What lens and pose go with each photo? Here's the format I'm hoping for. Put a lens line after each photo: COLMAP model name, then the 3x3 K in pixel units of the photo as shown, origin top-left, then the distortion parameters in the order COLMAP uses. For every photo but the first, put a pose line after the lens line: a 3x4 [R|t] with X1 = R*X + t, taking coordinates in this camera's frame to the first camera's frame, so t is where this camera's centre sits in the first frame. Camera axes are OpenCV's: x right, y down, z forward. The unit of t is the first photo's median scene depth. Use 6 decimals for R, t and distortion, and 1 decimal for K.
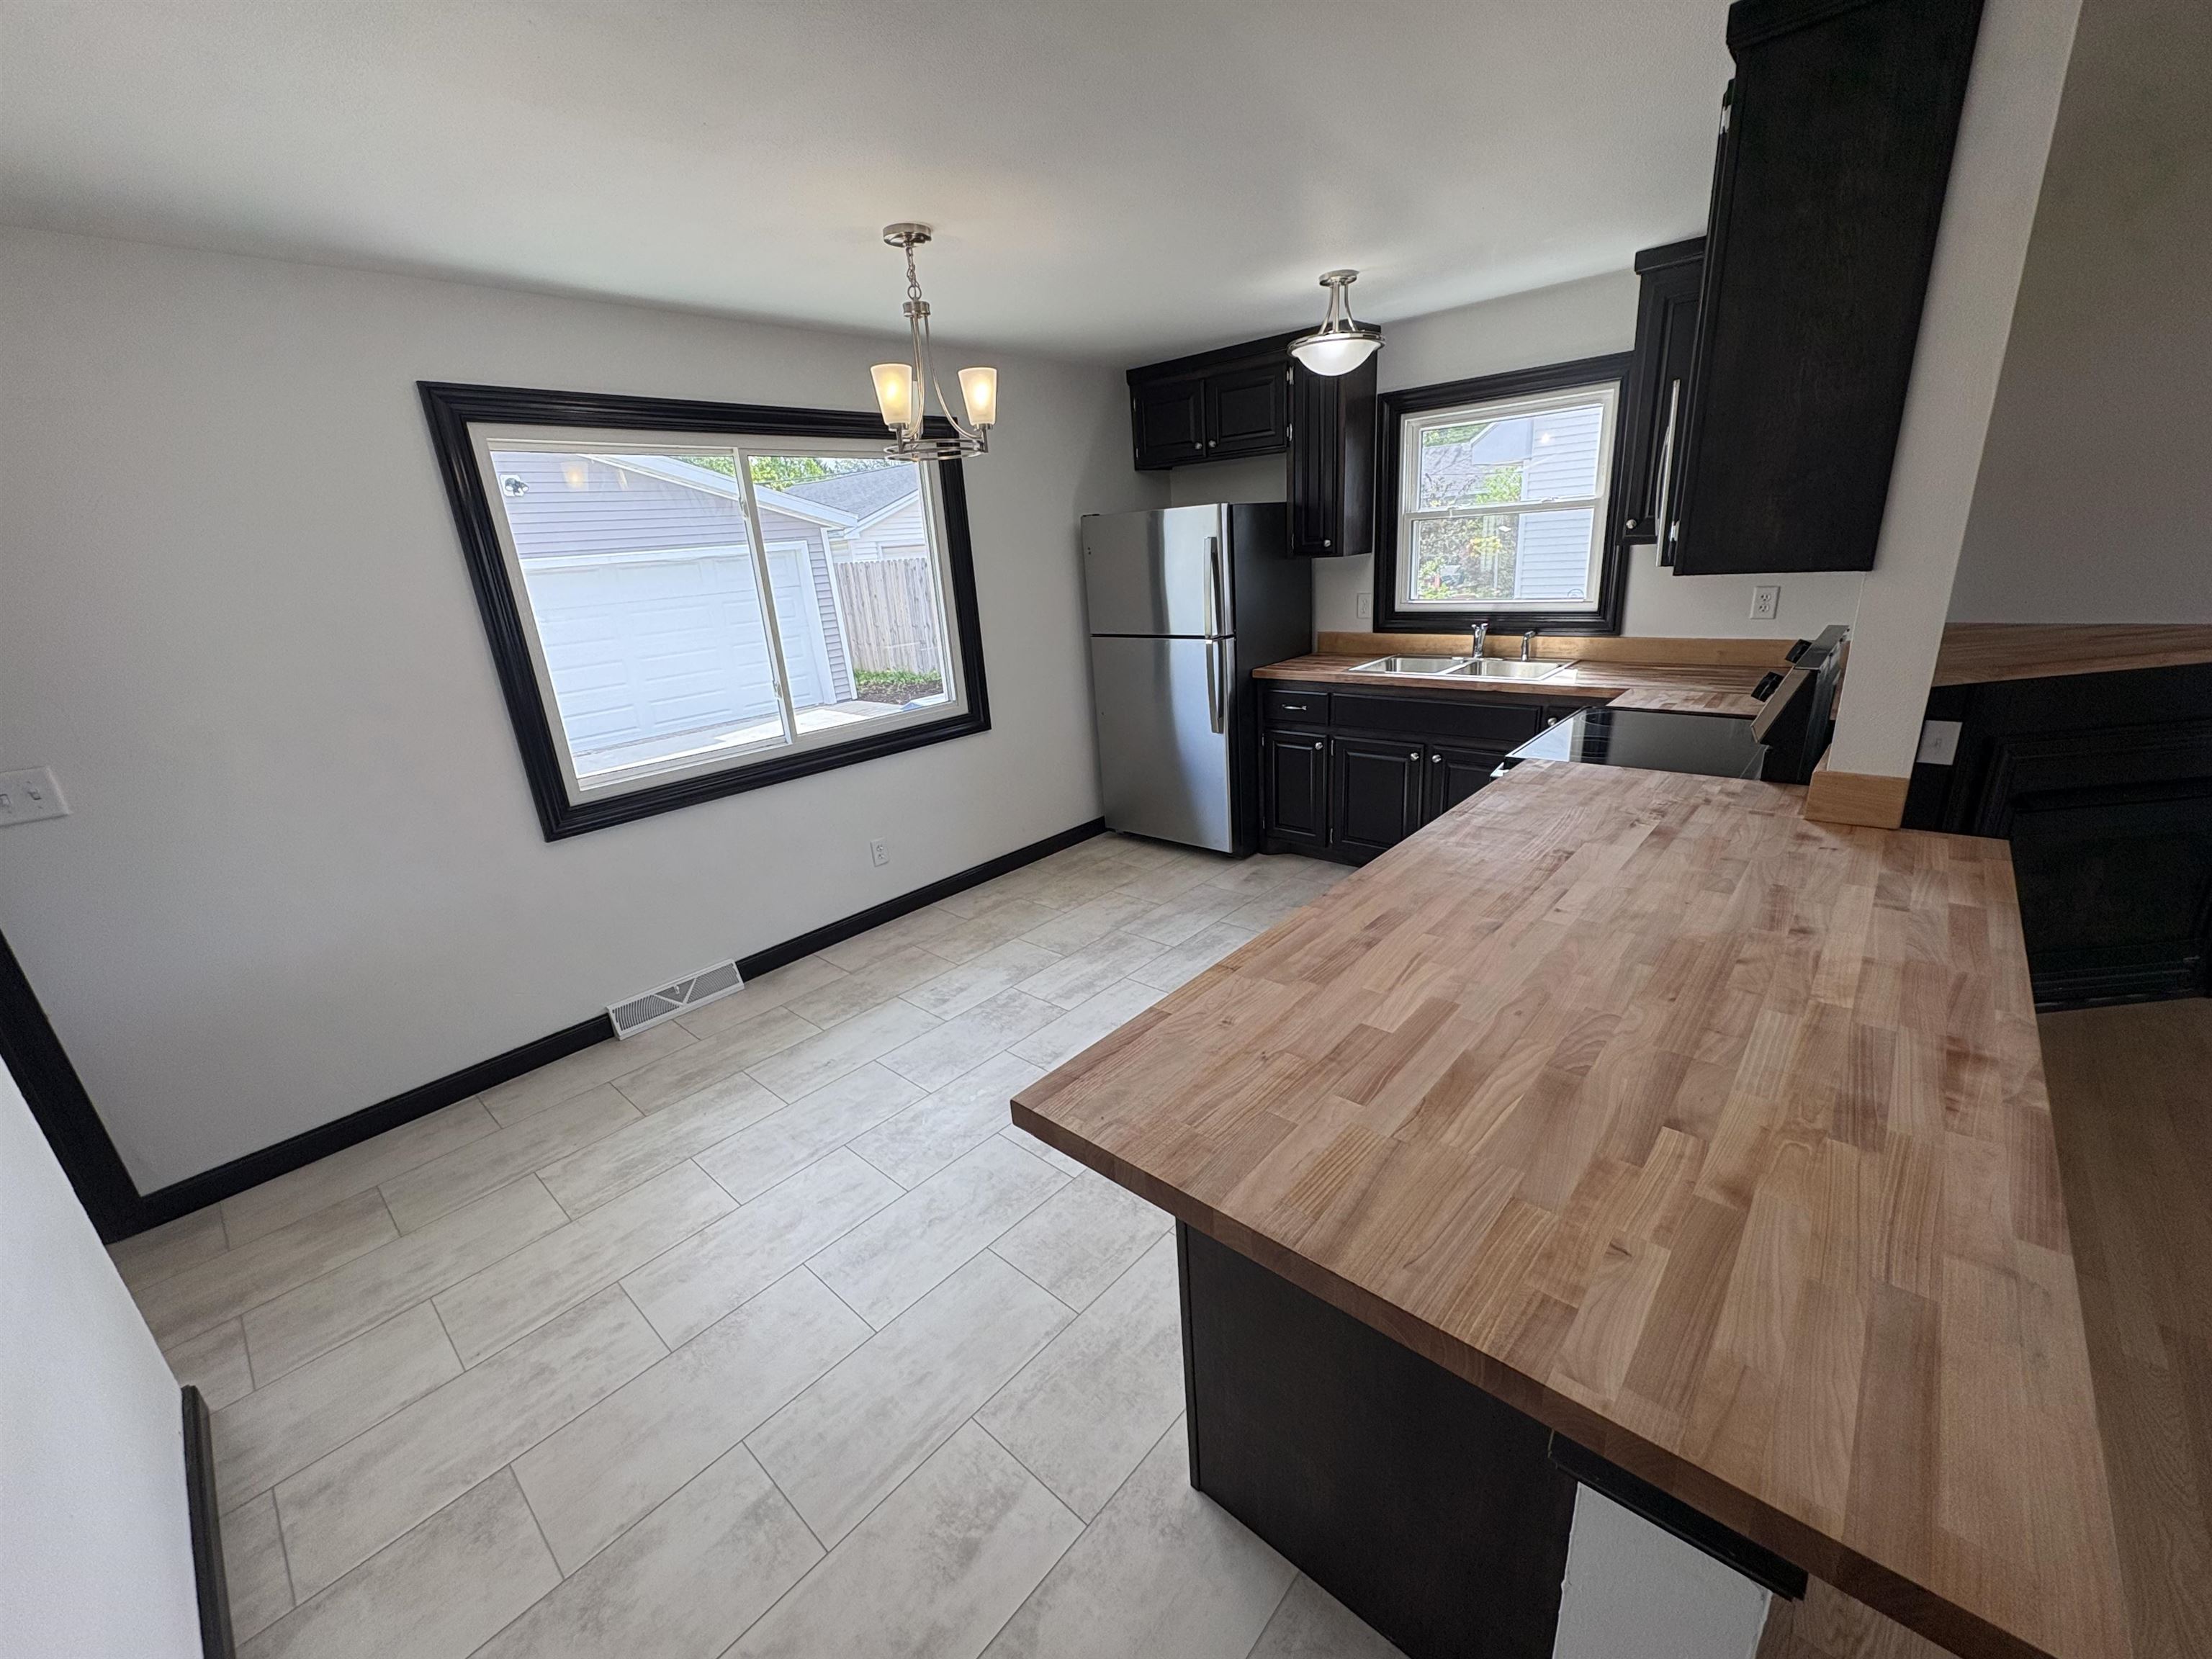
lens RADIAL K [[878.0, 0, 1106.0], [0, 878.0, 829.5], [0, 0, 1]] dist [0.001658, 0.000108]
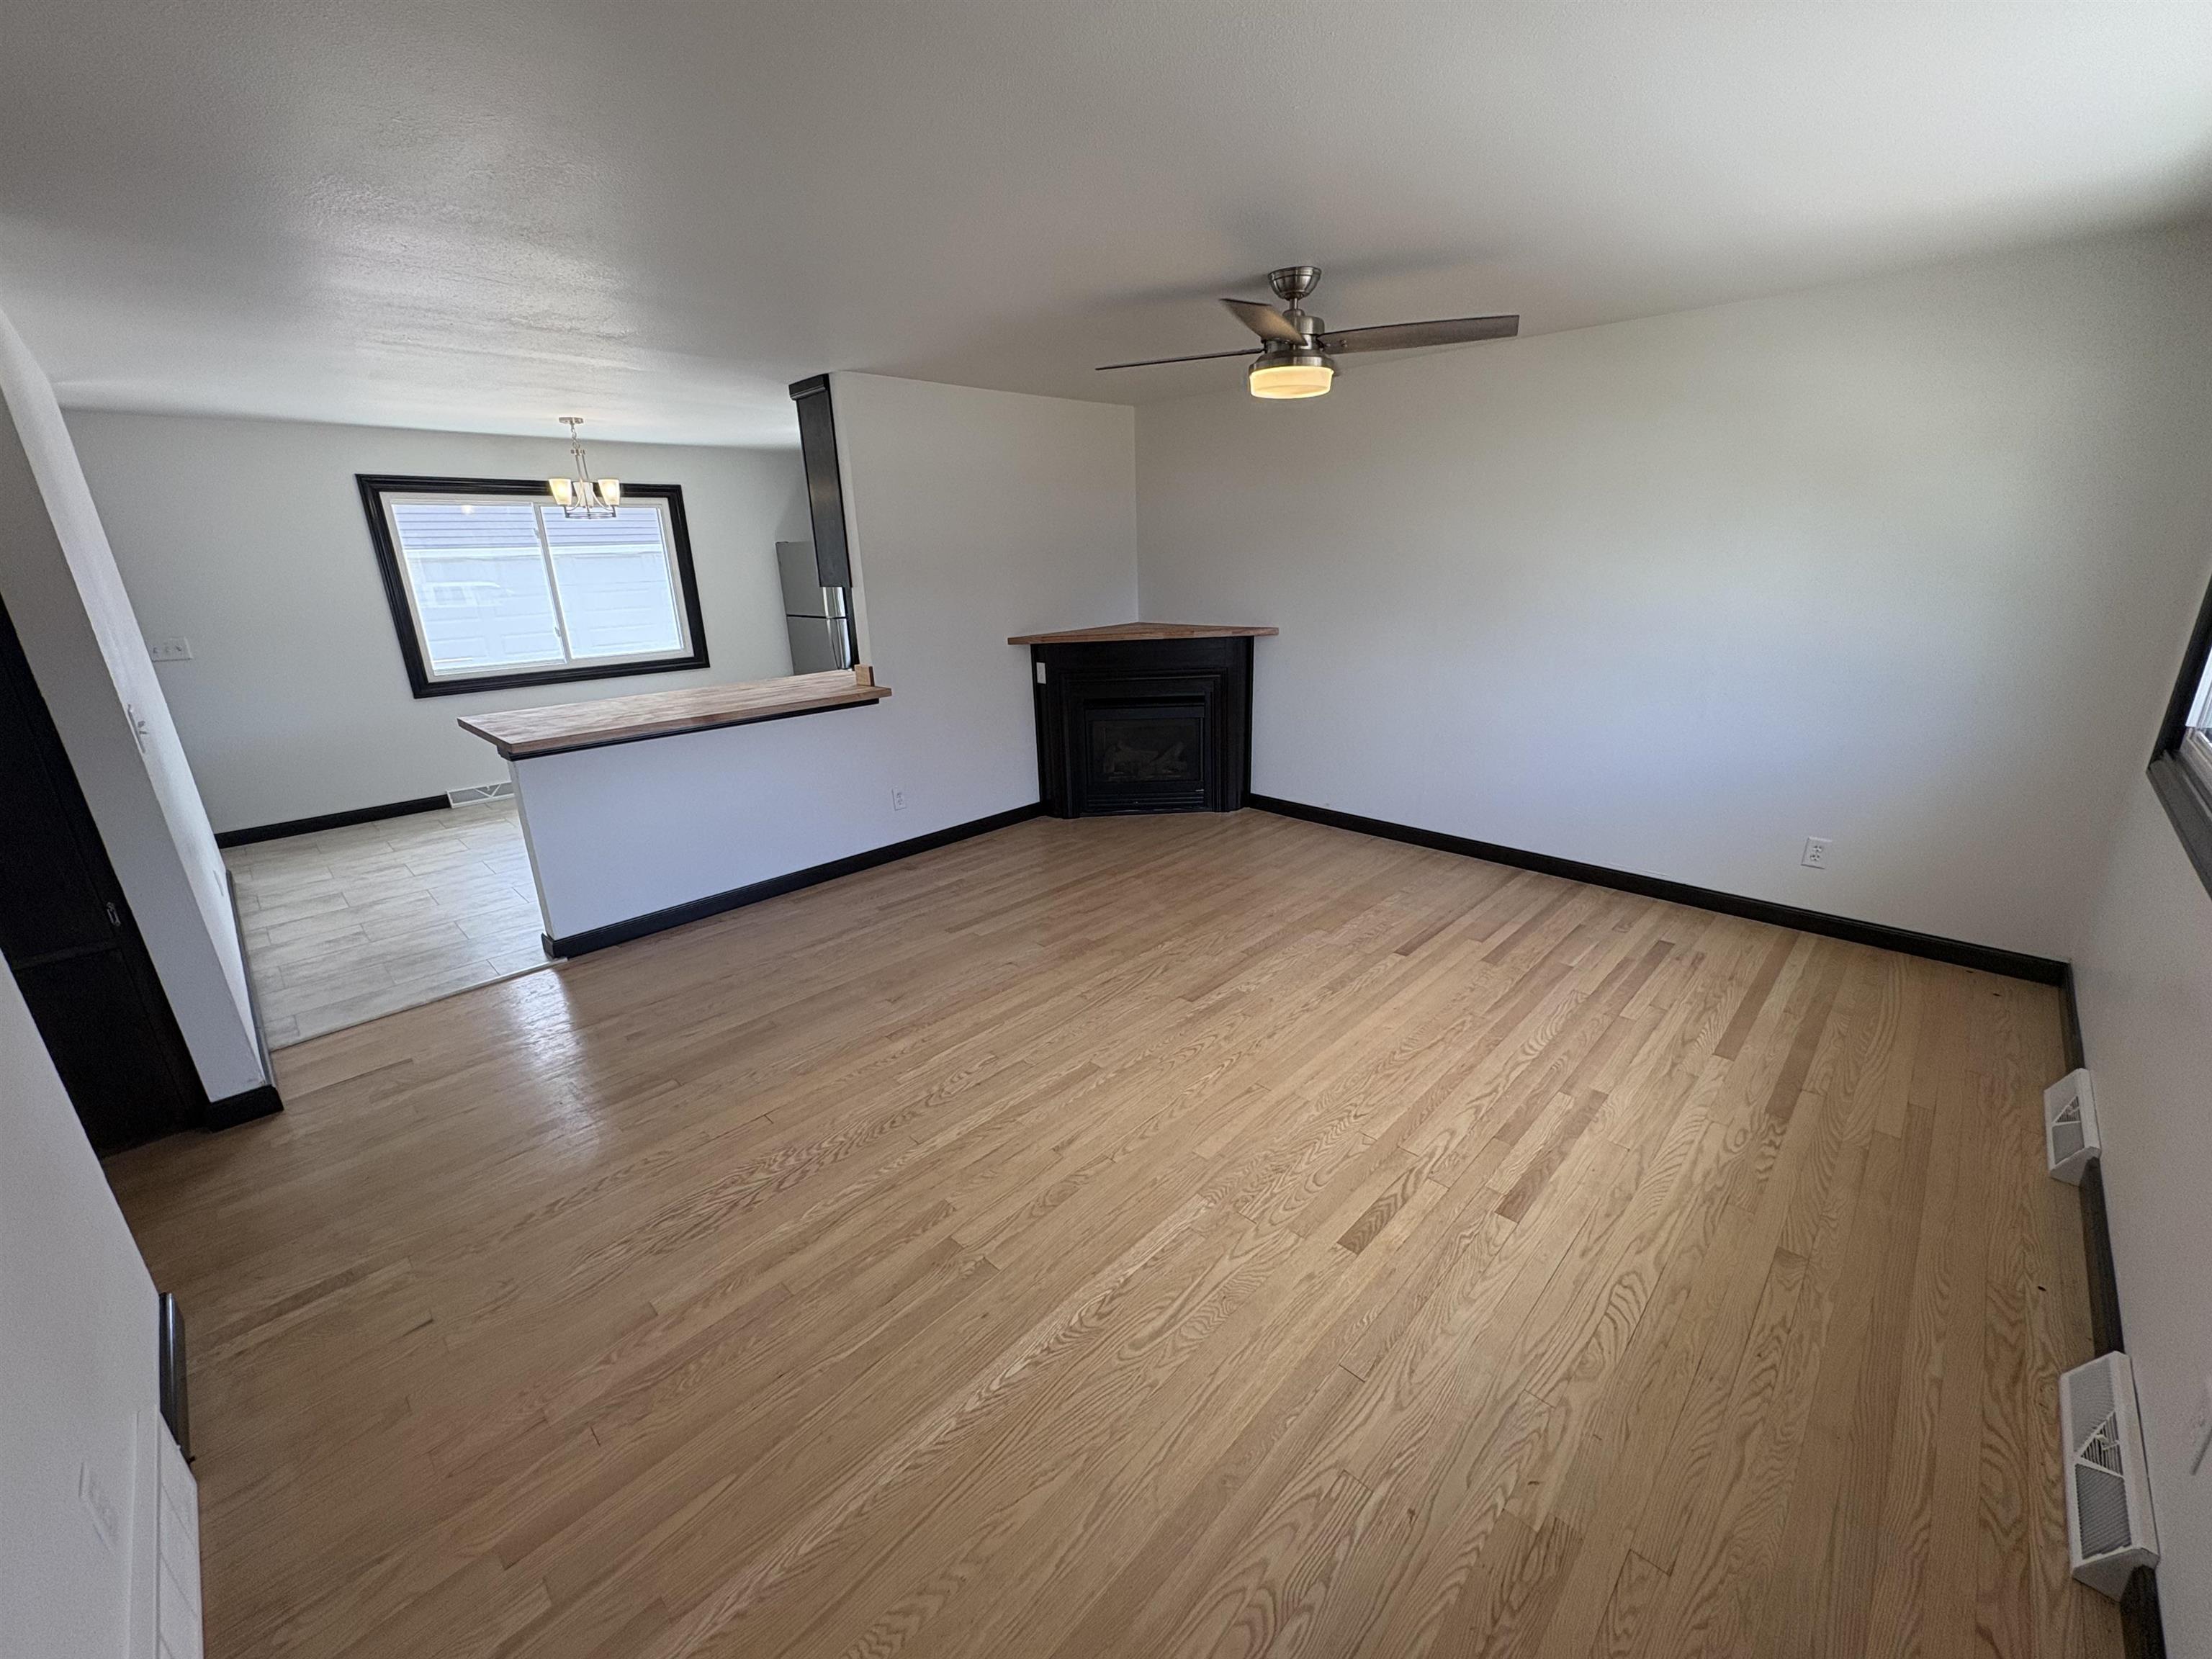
lens RADIAL K [[878.0, 0, 1106.0], [0, 878.0, 829.5], [0, 0, 1]] dist [0.001658, 0.000108]
pose [[0.998303, 0.051851, -0.026504, 0.890135], [-0.052014, 0.998631, -0.005509, 0.214012], [0.026182, 0.006878, 0.999634, -0.846243]]
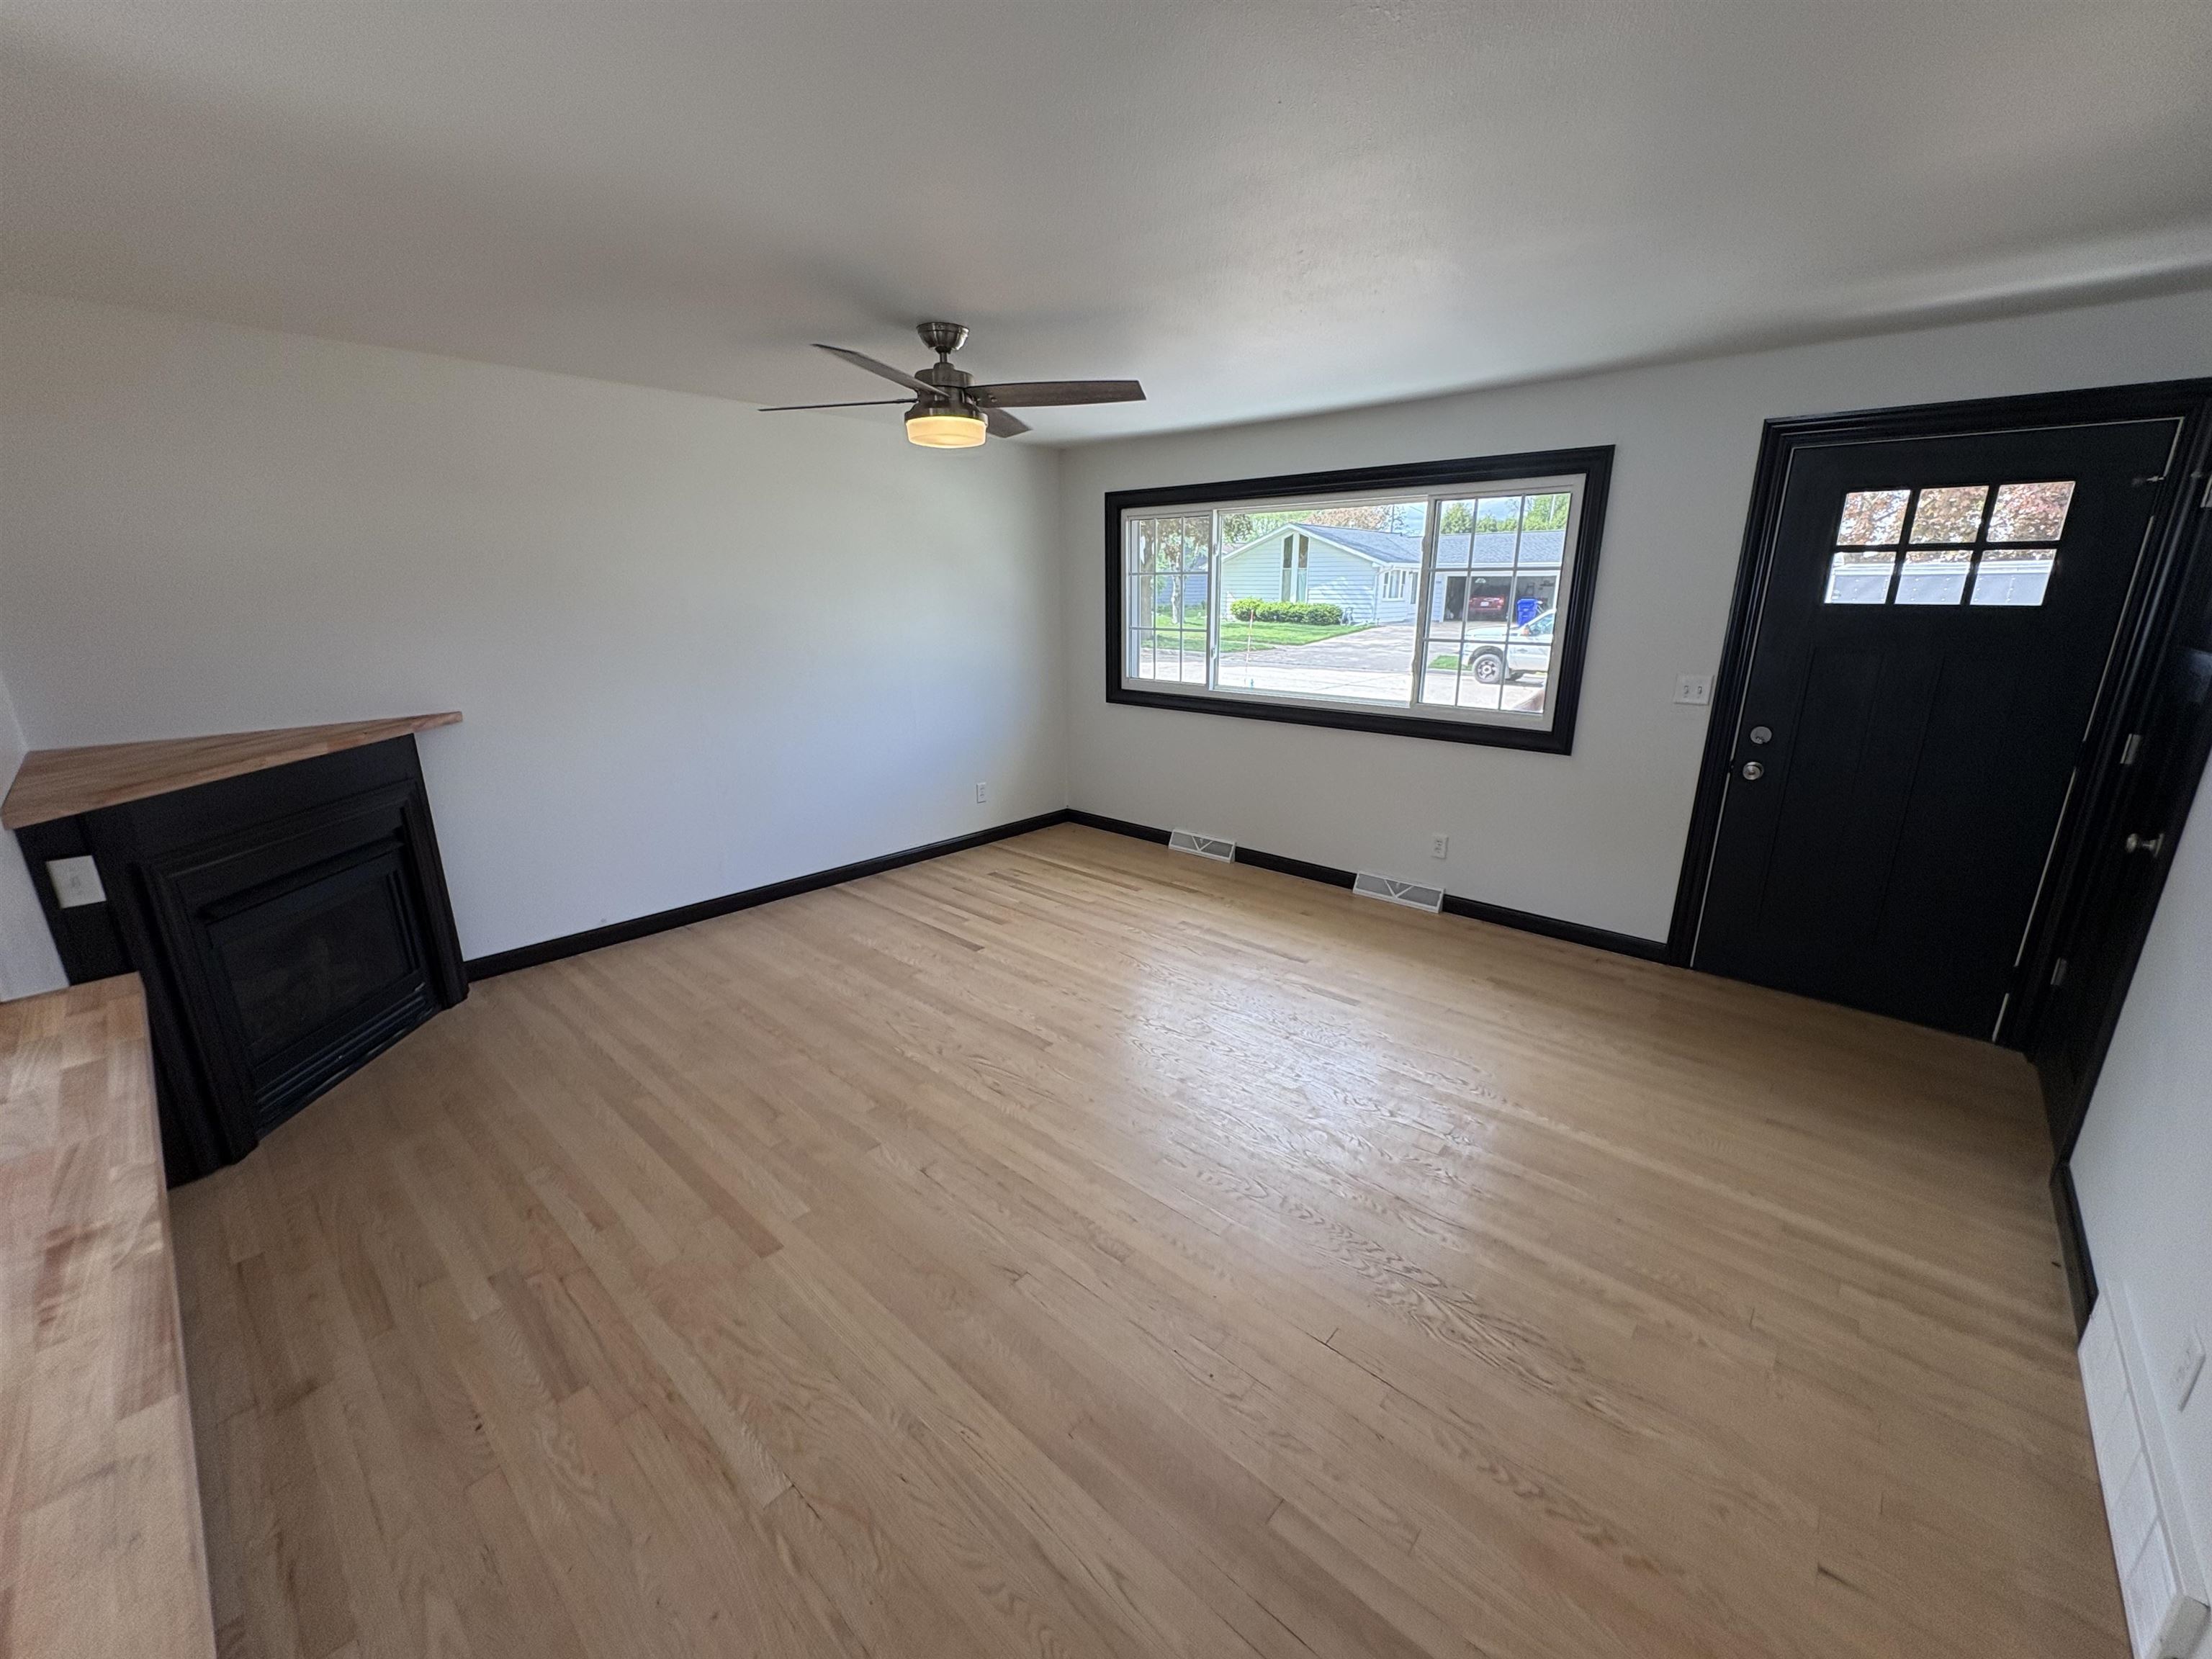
lens RADIAL K [[880.2, 0, 1109.9], [0, 880.2, 827.6], [0, 0, 1]] dist [0.000734, 0.000078]
pose [[0.002229, -0.199895, 0.979815, 0.062135], [0.316350, 0.929637, 0.188938, 0.010133], [-0.948640, 0.309544, 0.065309, -0.056156]]
